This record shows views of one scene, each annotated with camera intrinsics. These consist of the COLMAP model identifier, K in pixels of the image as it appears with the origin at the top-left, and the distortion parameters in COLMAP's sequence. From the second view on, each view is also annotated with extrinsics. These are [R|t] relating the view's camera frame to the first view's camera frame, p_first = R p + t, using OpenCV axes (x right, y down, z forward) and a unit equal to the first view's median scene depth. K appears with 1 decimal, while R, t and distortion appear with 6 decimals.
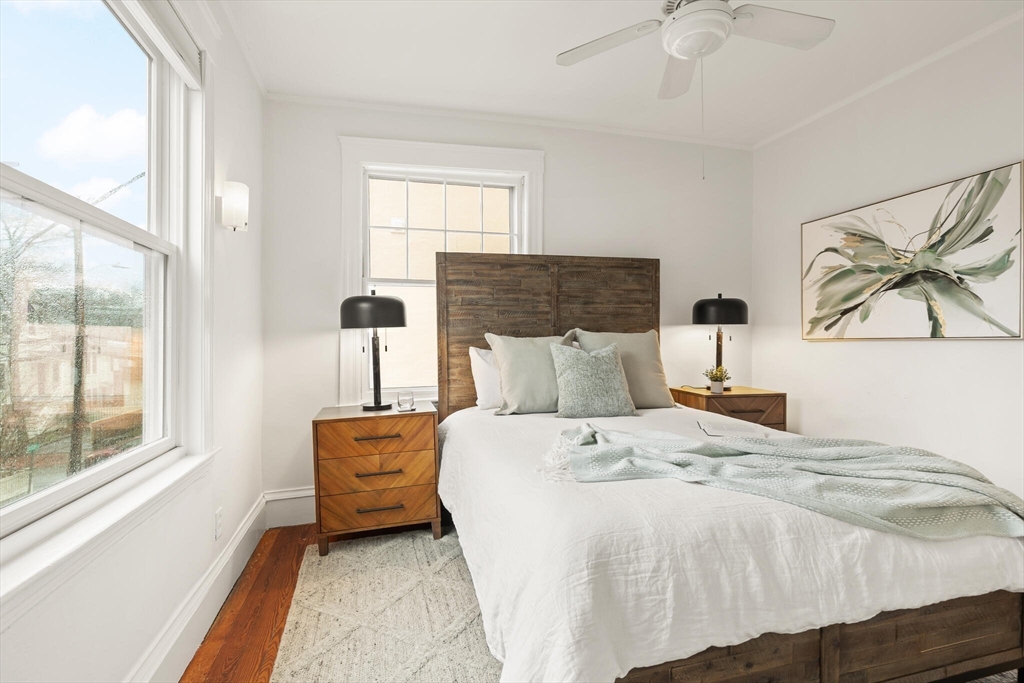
lens RADIAL K [[475.8, 0, 511.3], [0, 475.8, 331.6], [0, 0, 1]] dist [0.002705, -0.000084]
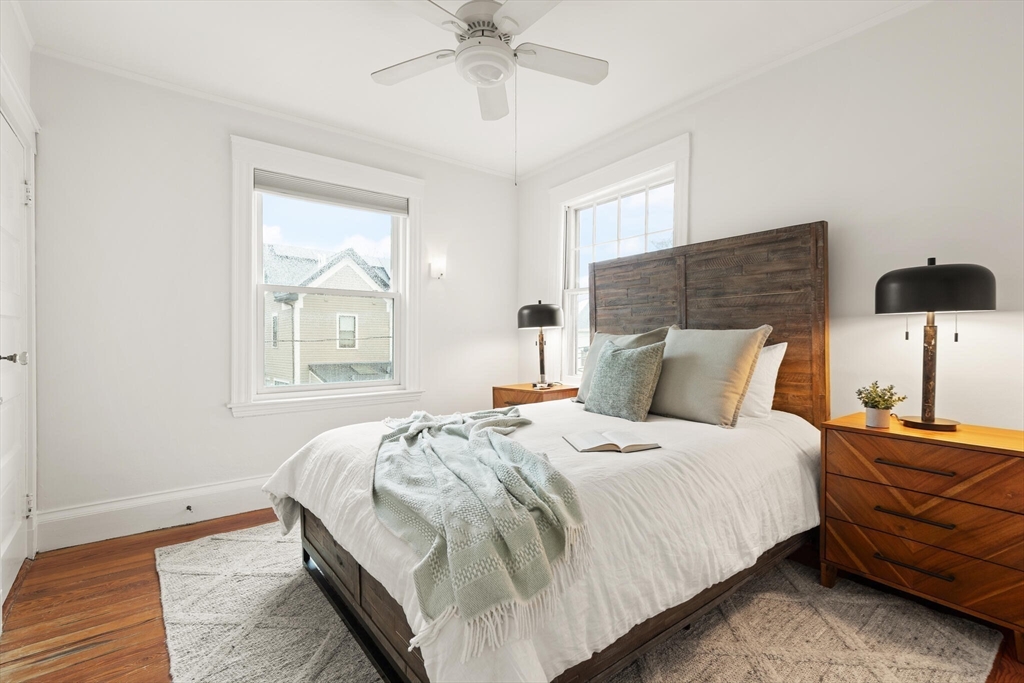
lens RADIAL K [[466.7, 0, 514.3], [0, 466.7, 337.4], [0, 0, 1]] dist [0.001645, -0.000204]
pose [[0.388799, 0.005589, -0.921306, 0.792020], [0.008040, 0.999923, 0.009459, 0.005780], [0.921287, -0.011085, 0.388724, 0.344208]]
